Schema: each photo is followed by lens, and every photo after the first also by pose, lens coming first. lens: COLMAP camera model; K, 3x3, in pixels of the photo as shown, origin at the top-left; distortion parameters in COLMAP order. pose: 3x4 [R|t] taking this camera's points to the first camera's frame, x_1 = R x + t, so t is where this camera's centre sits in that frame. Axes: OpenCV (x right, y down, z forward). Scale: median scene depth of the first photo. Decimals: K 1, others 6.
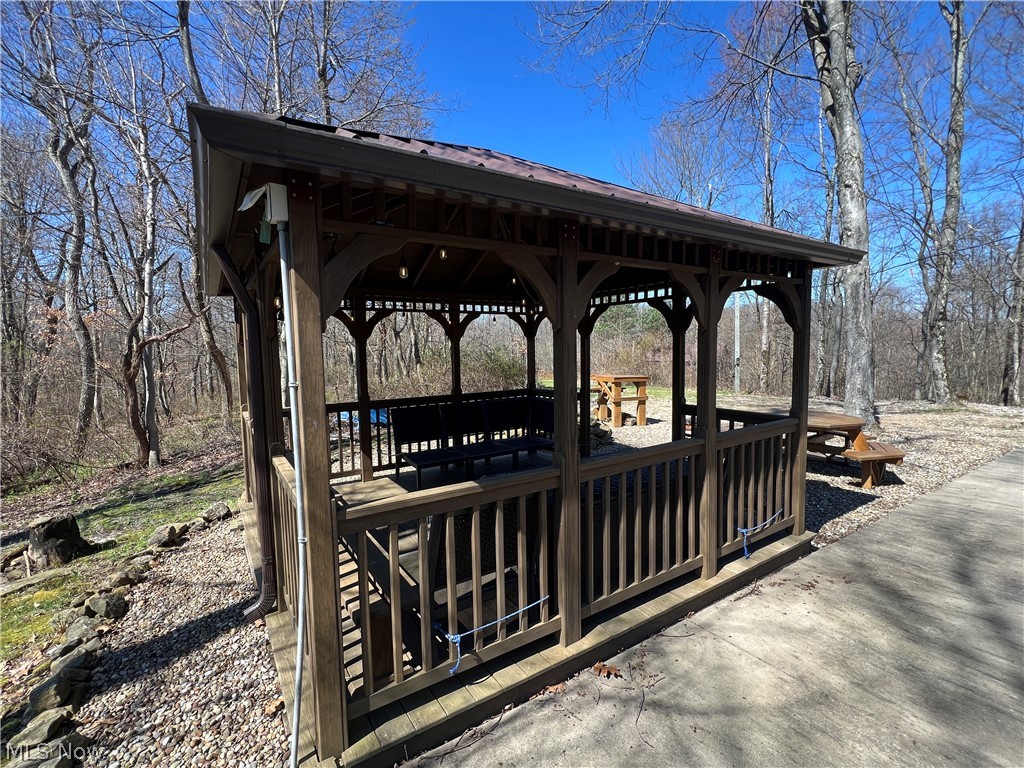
lens RADIAL K [[459.0, 0, 509.0], [0, 459.0, 383.3], [0, 0, 1]] dist [0.001669, 0.000094]
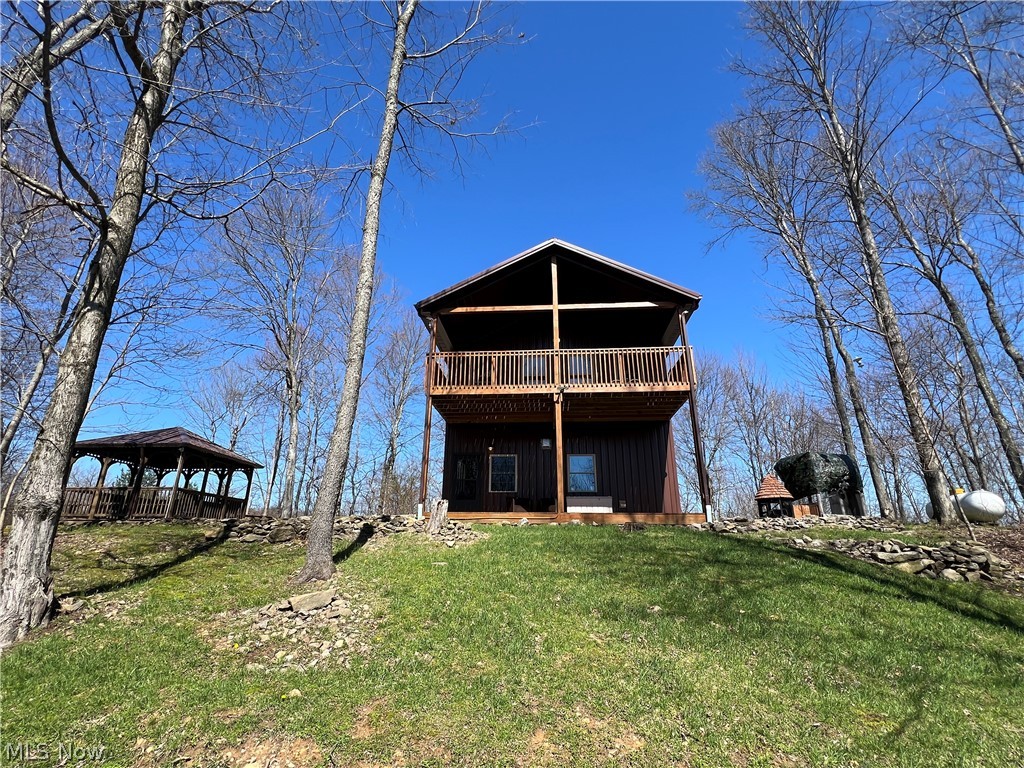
lens RADIAL K [[487.1, 0, 509.4], [0, 487.1, 383.8], [0, 0, 1]] dist [-0.011562, 0.000465]
pose [[0.608974, 0.283623, 0.740749, -1.314243], [0.047791, 0.919068, -0.391189, 0.805789], [-0.791749, 0.273625, 0.546134, -3.140966]]
